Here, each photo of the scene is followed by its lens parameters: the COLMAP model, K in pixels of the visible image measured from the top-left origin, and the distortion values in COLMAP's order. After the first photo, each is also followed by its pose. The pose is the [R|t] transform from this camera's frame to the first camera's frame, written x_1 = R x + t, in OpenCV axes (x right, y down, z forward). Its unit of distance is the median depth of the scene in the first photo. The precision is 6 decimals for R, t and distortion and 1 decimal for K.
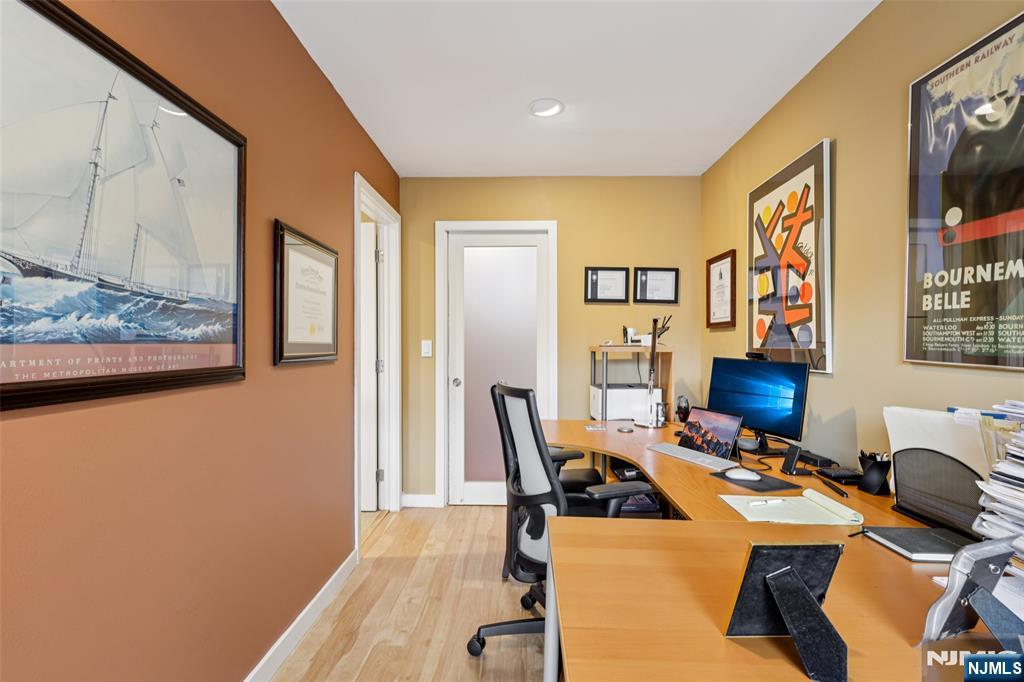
lens RADIAL K [[479.4, 0, 511.2], [0, 479.4, 344.9], [0, 0, 1]] dist [-0.003561, 0.000680]
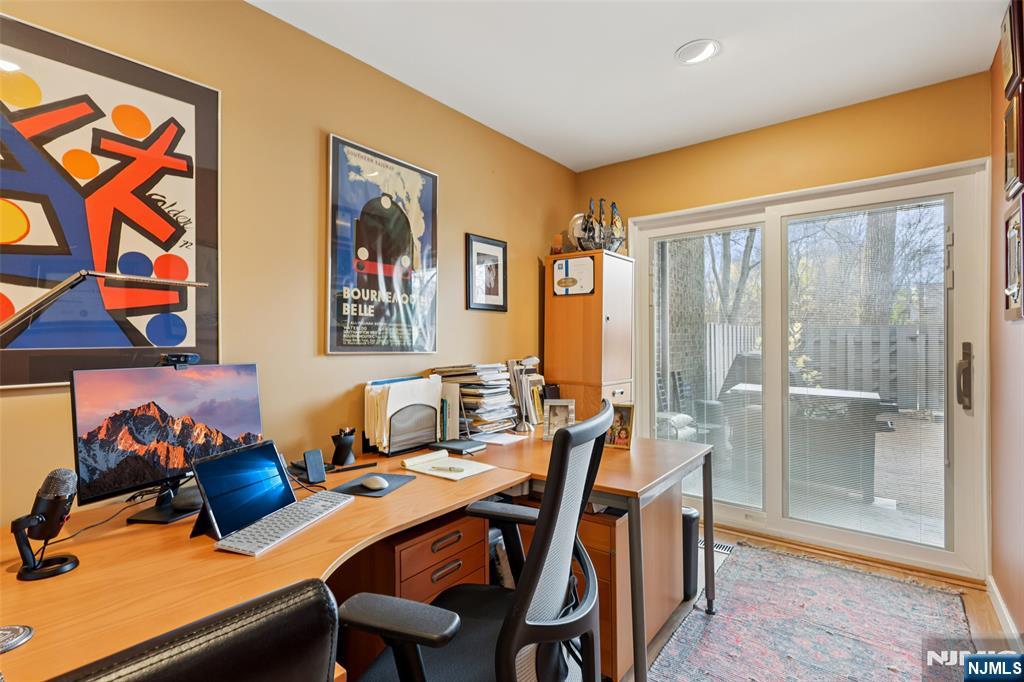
lens RADIAL K [[479.4, 0, 516.0], [0, 479.4, 336.5], [0, 0, 1]] dist [-0.003561, 0.000680]
pose [[-0.802664, 0.005583, 0.596405, -0.328205], [0.005253, 0.999984, -0.002290, -0.005359], [-0.596408, 0.001295, -0.802680, 1.841387]]
